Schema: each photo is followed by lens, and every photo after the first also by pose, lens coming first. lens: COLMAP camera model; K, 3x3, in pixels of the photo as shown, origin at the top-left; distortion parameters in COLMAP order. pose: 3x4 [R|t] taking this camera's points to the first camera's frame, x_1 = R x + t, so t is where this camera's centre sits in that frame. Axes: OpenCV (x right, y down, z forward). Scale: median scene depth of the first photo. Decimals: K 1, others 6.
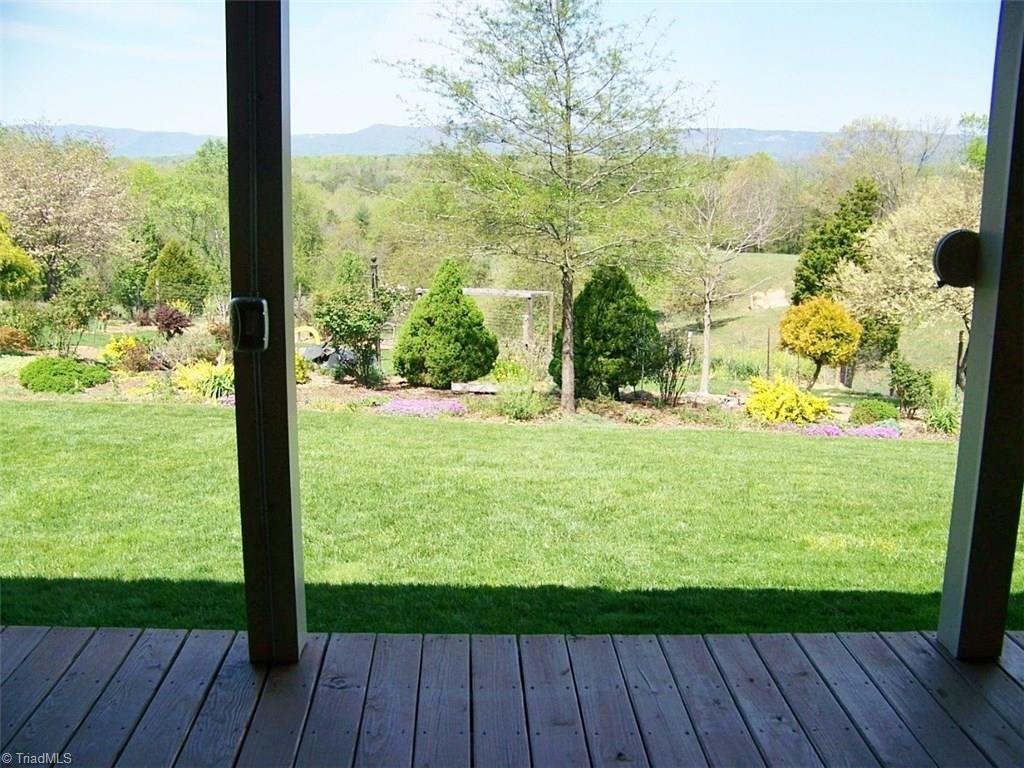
lens RADIAL K [[1077.4, 0, 512.0], [0, 1077.4, 384.0], [0, 0, 1]] dist [-0.256501, 0.351534]
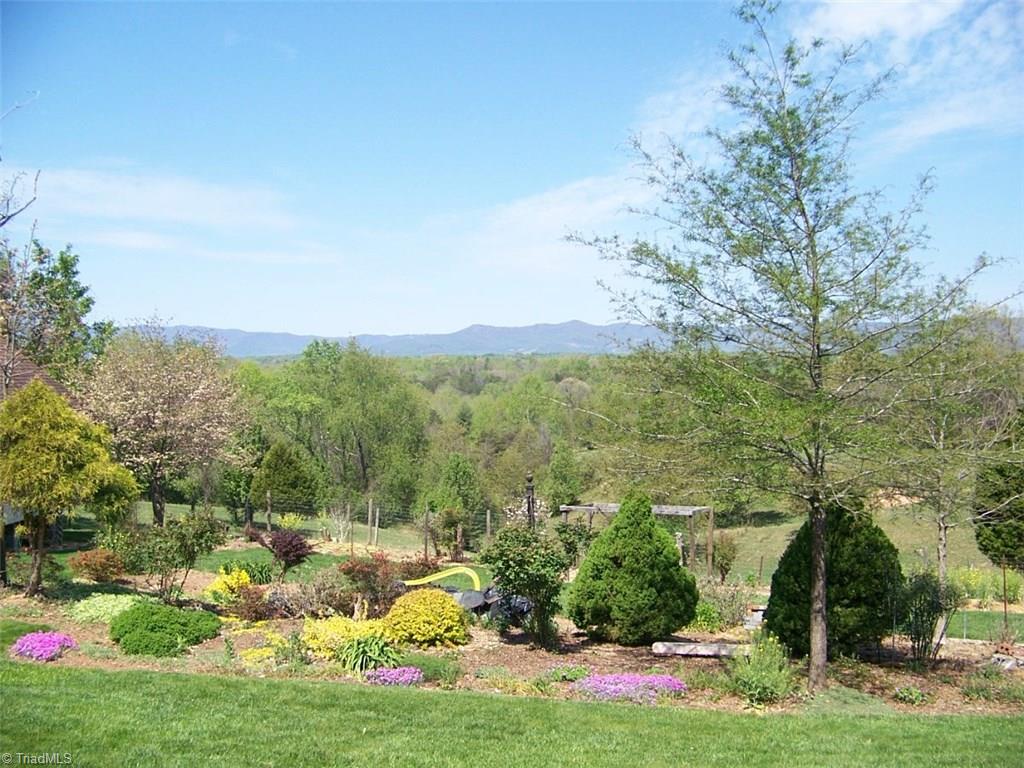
lens RADIAL K [[1077.4, 0, 512.0], [0, 1077.4, 384.0], [0, 0, 1]] dist [-0.256501, 0.351534]
pose [[0.995840, -0.012947, -0.090197, -0.080501], [-0.003804, 0.983085, -0.183109, -0.042120], [0.091042, 0.182690, 0.978946, 0.183321]]
